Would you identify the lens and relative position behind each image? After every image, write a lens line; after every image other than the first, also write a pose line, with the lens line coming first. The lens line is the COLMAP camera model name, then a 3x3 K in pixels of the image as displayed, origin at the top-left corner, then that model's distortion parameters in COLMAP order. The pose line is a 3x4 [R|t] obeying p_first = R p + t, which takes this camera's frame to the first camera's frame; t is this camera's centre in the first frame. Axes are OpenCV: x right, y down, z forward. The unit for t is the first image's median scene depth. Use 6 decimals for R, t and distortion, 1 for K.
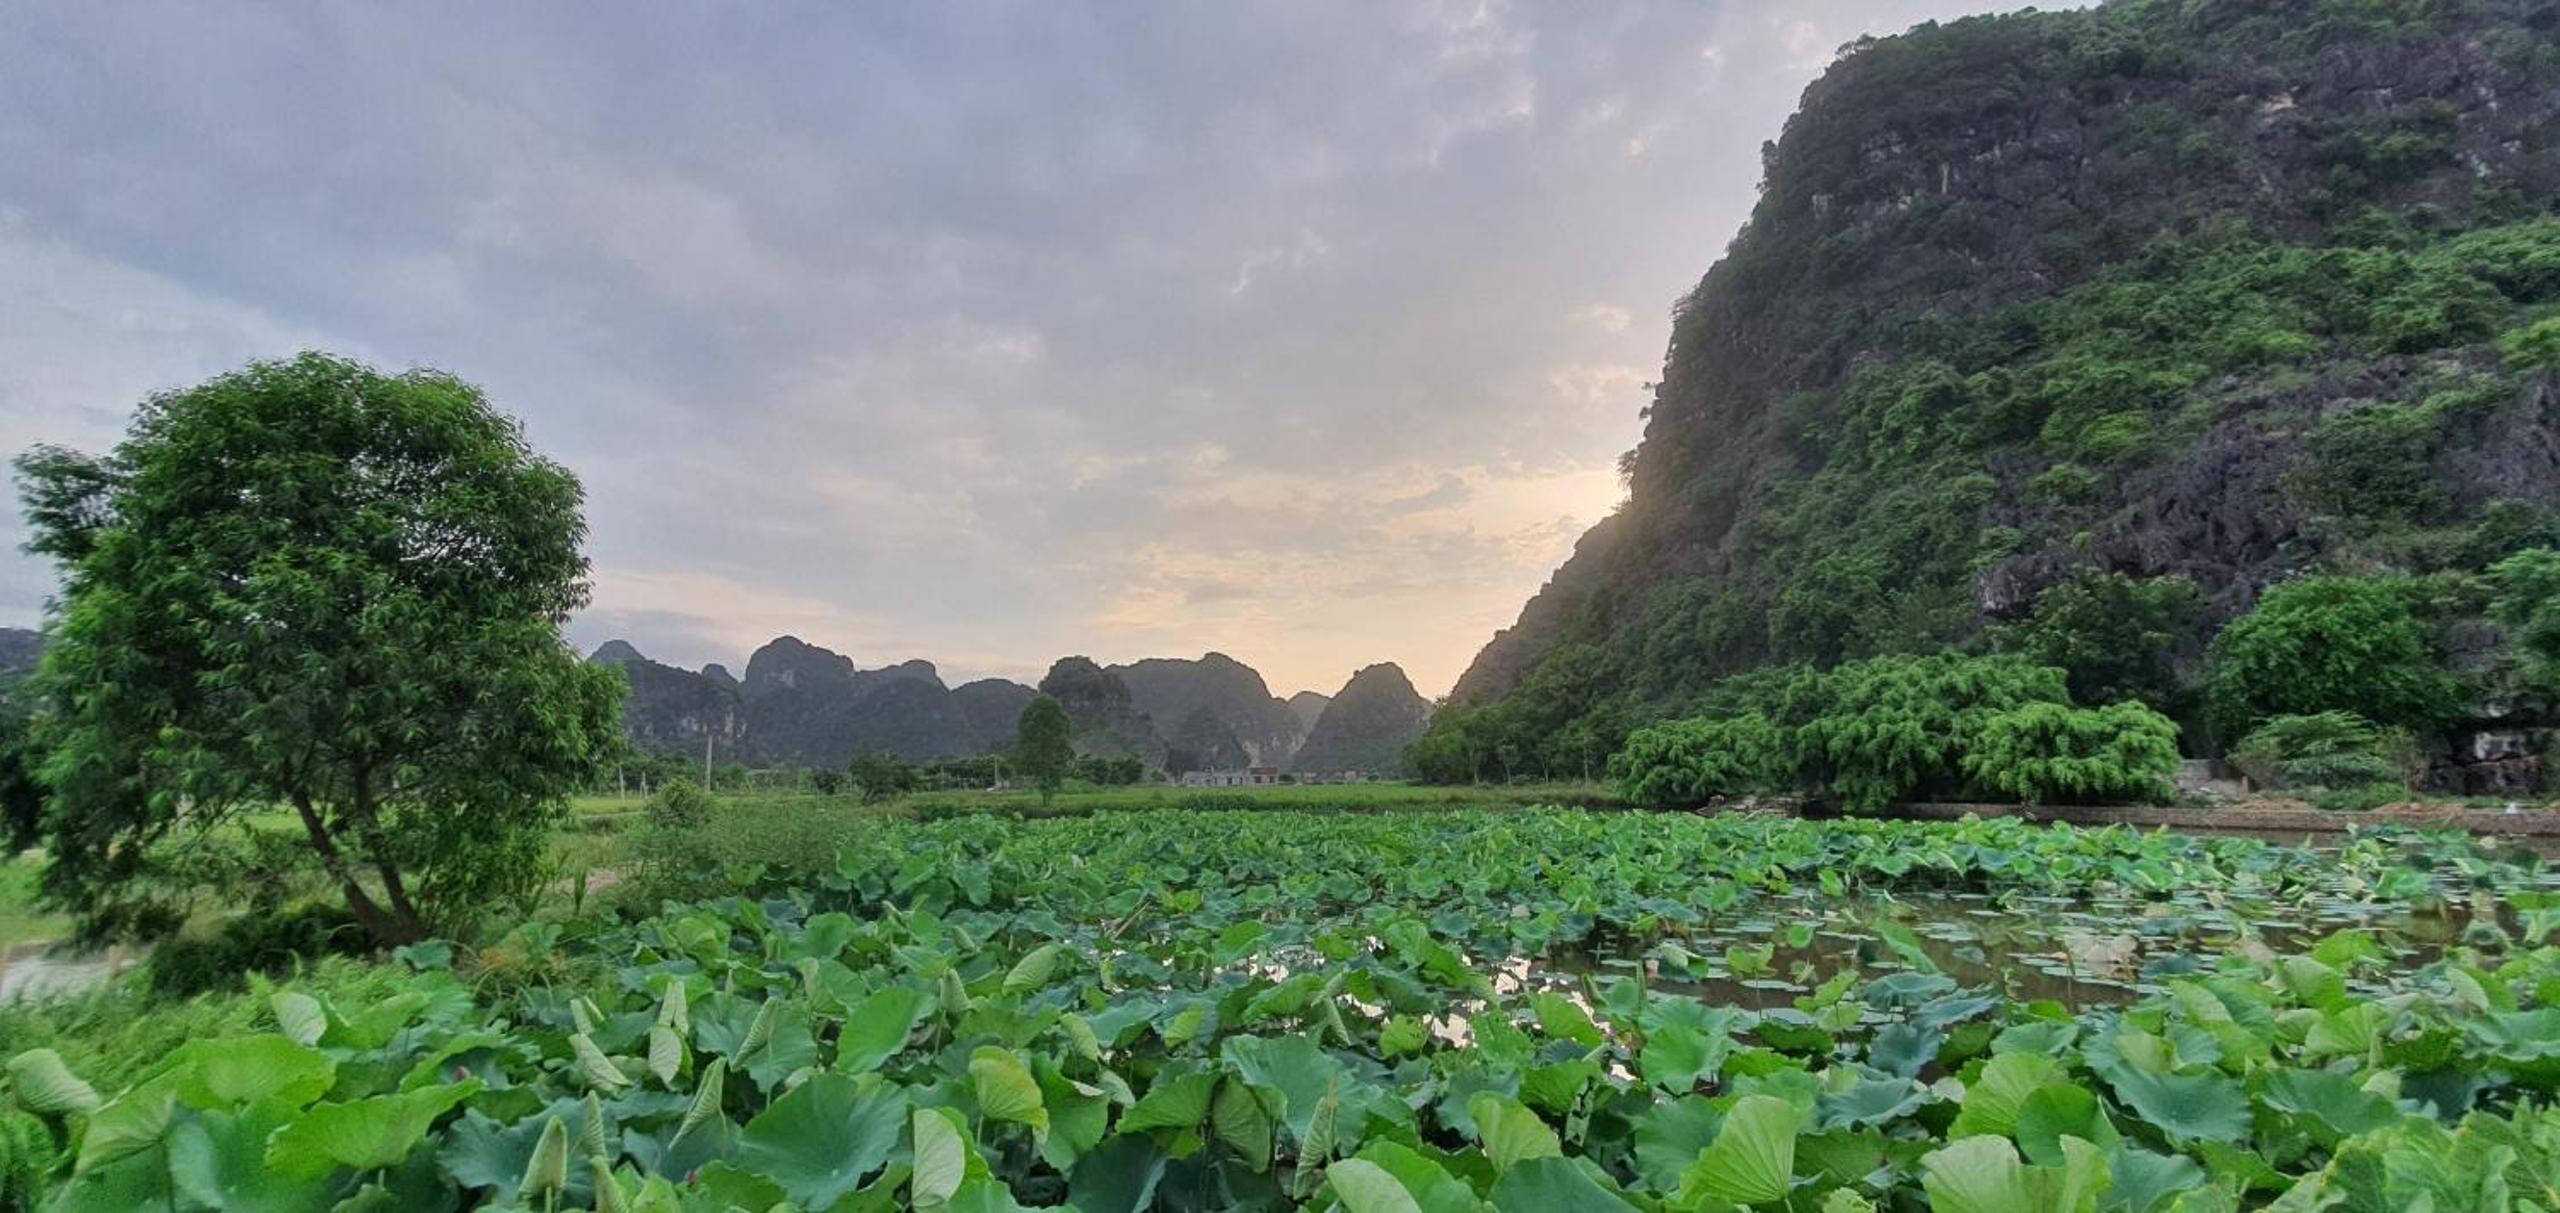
lens RADIAL K [[1015.9, 0, 1272.2], [0, 1015.9, 592.7], [0, 0, 1]] dist [0.017005, -0.019772]
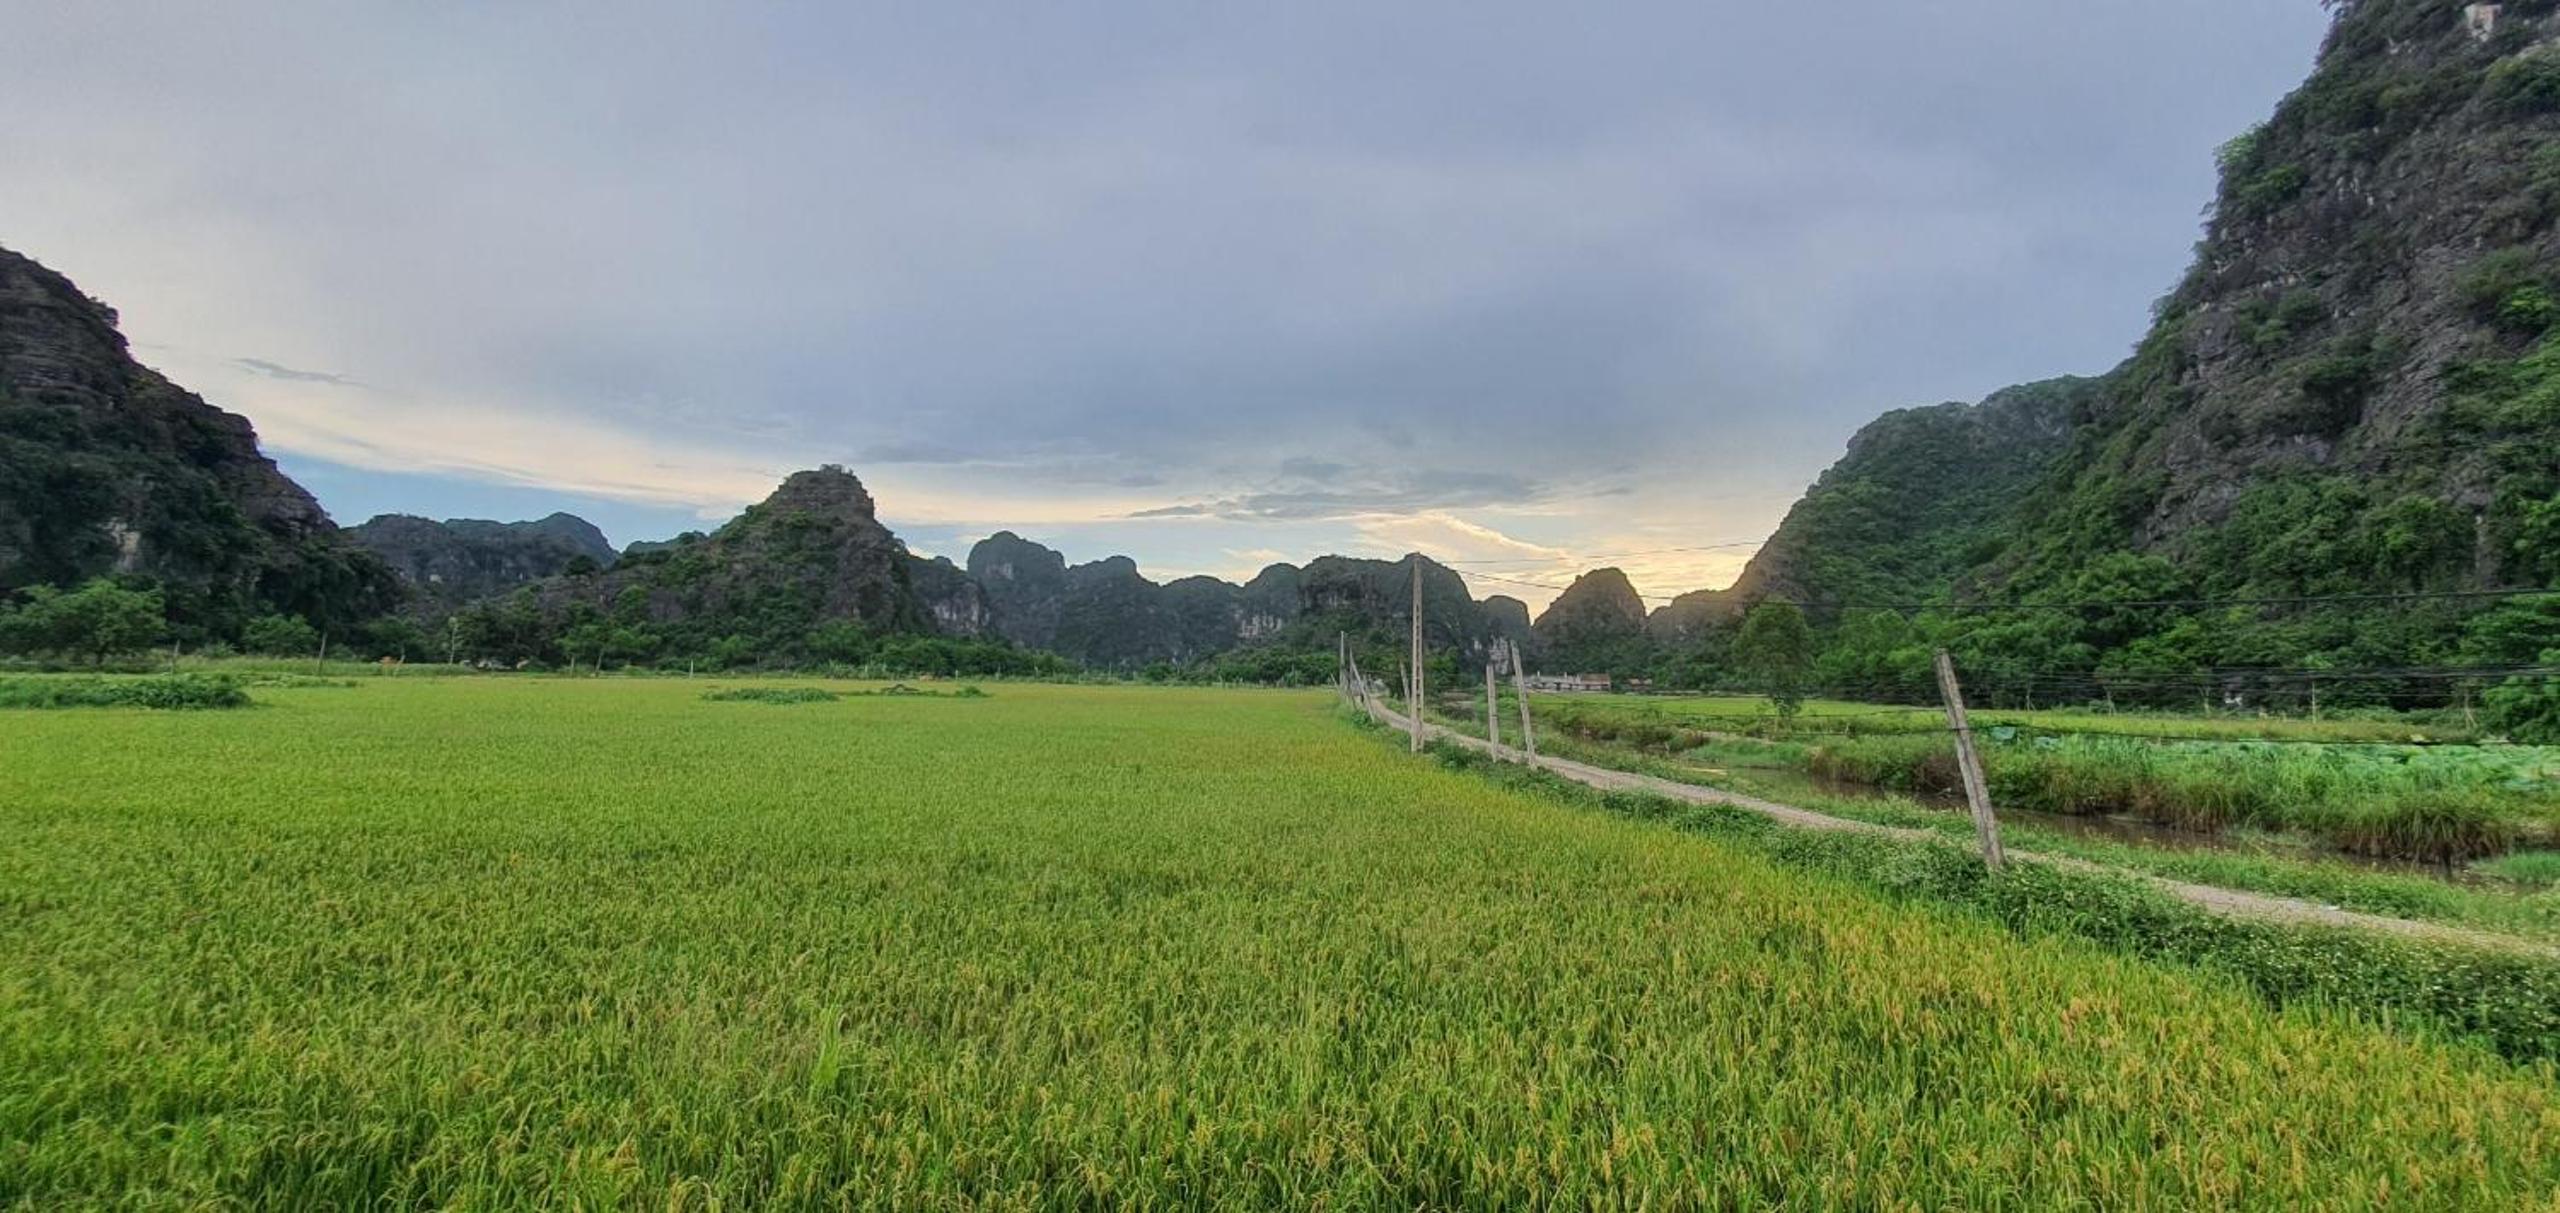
lens RADIAL K [[1015.9, 0, 1272.2], [0, 1015.9, 592.7], [0, 0, 1]] dist [0.017005, -0.019772]
pose [[0.986450, 0.024684, -0.162196, -0.477458], [-0.008698, 0.995095, 0.098541, 0.010083], [0.163833, -0.095795, 0.981826, 0.053436]]
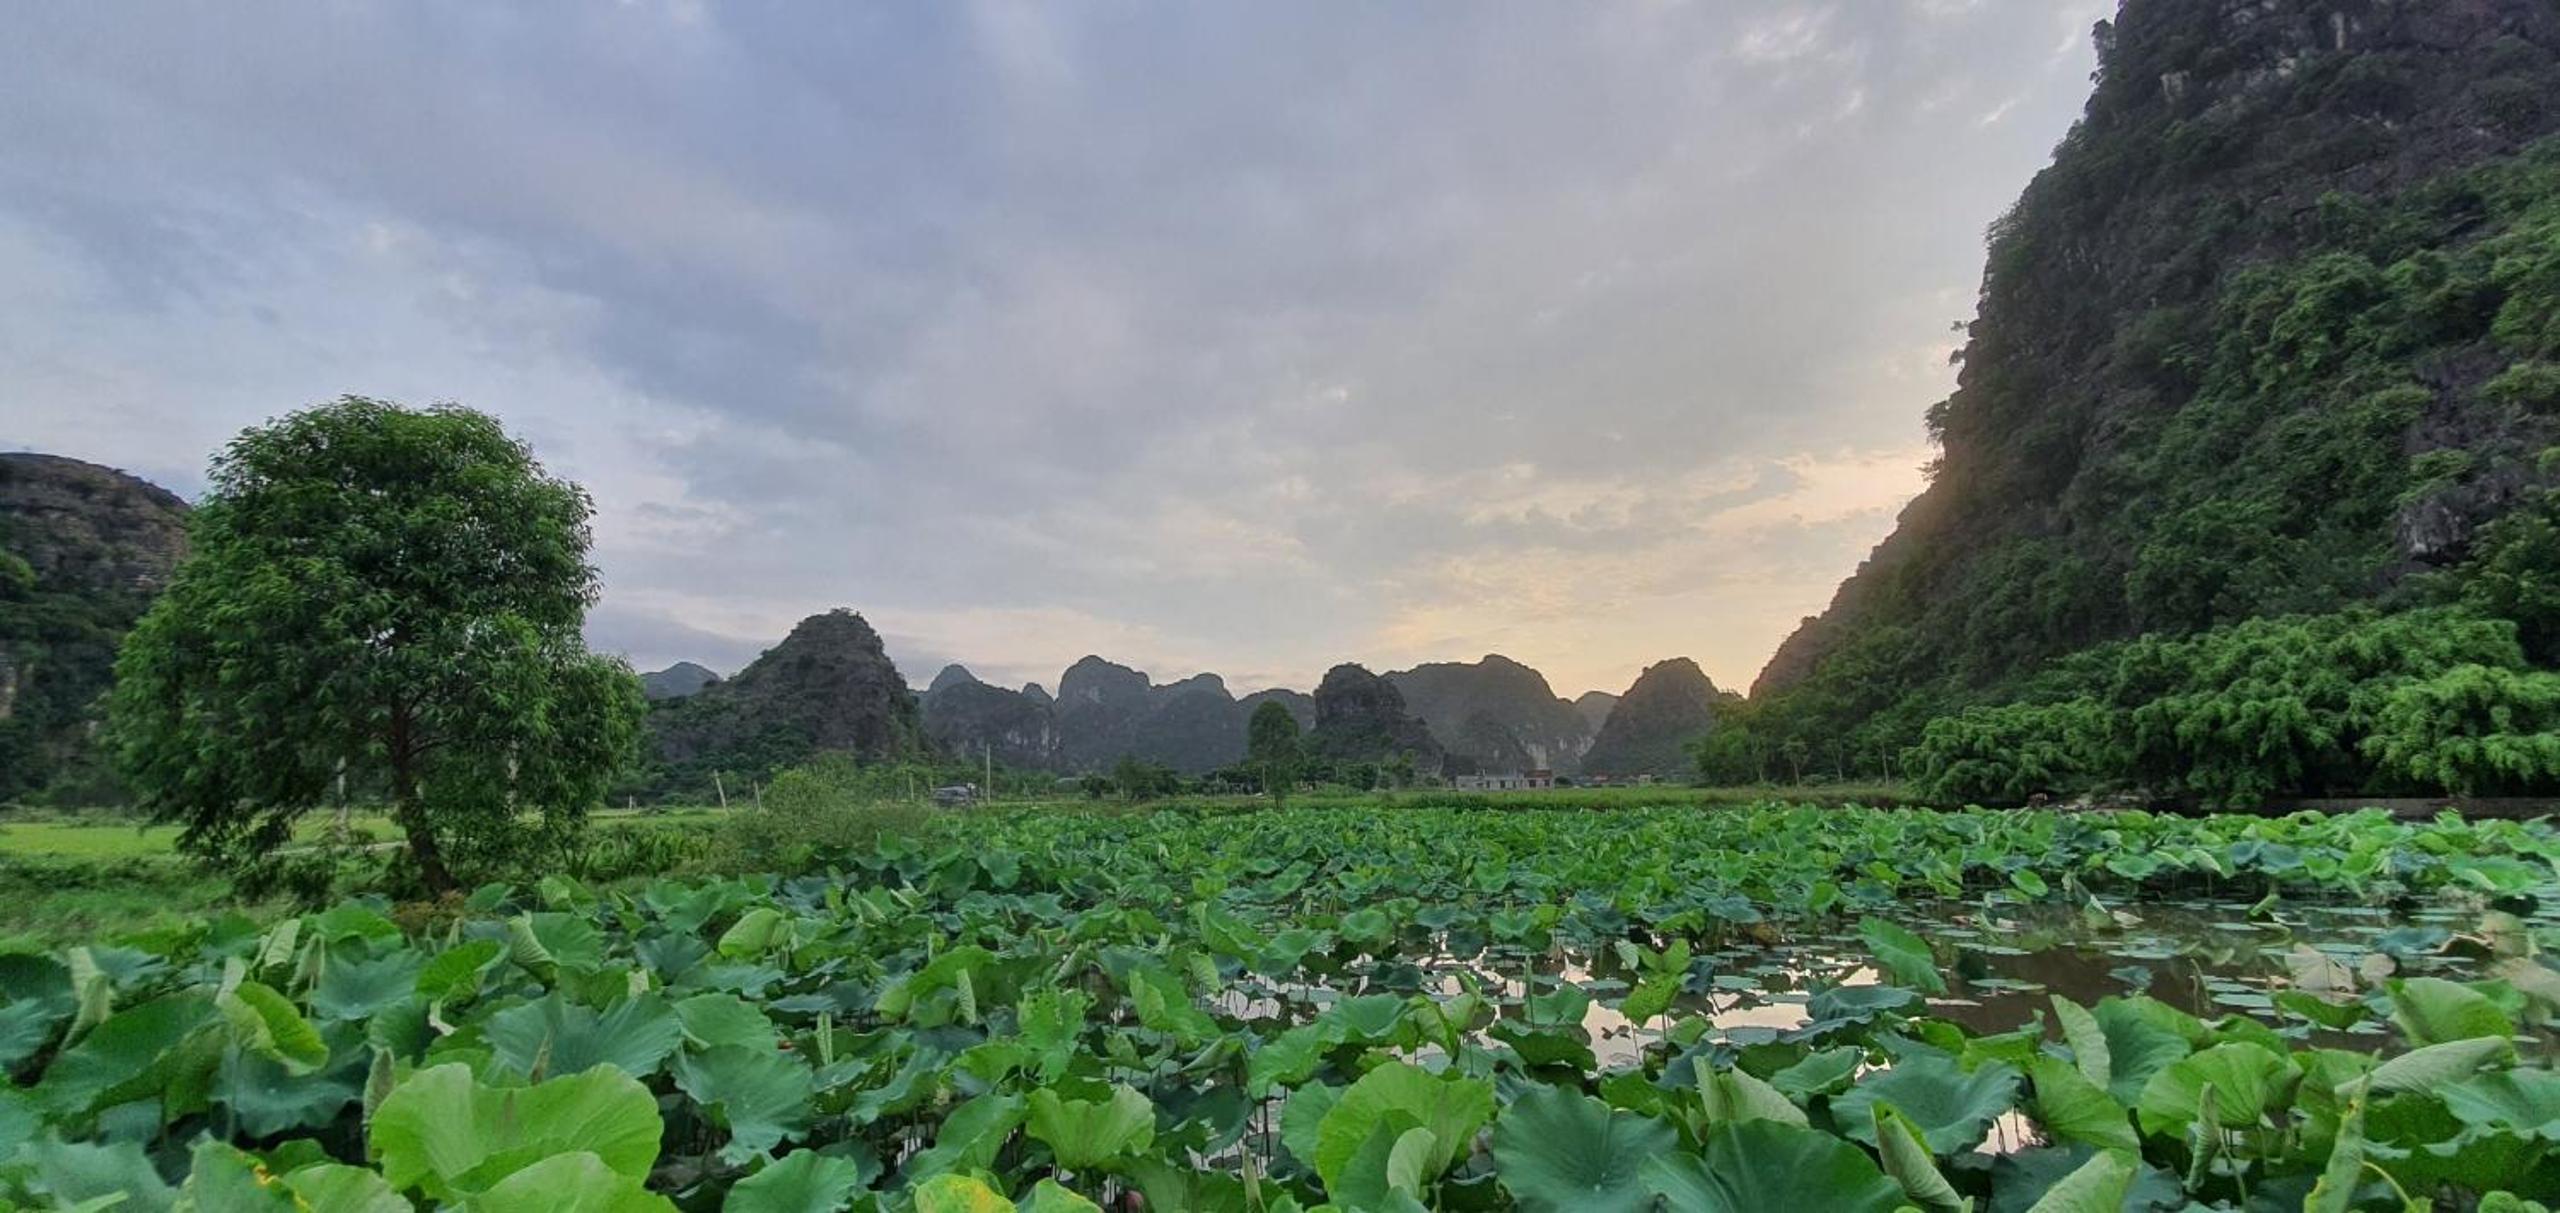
lens RADIAL K [[1015.9, 0, 1272.2], [0, 1015.9, 592.7], [0, 0, 1]] dist [0.017005, -0.019772]
pose [[0.963221, -0.055323, -0.262954, 0.044475], [0.053965, 0.998466, -0.012387, 0.007187], [0.263235, -0.002259, 0.964729, 0.015939]]
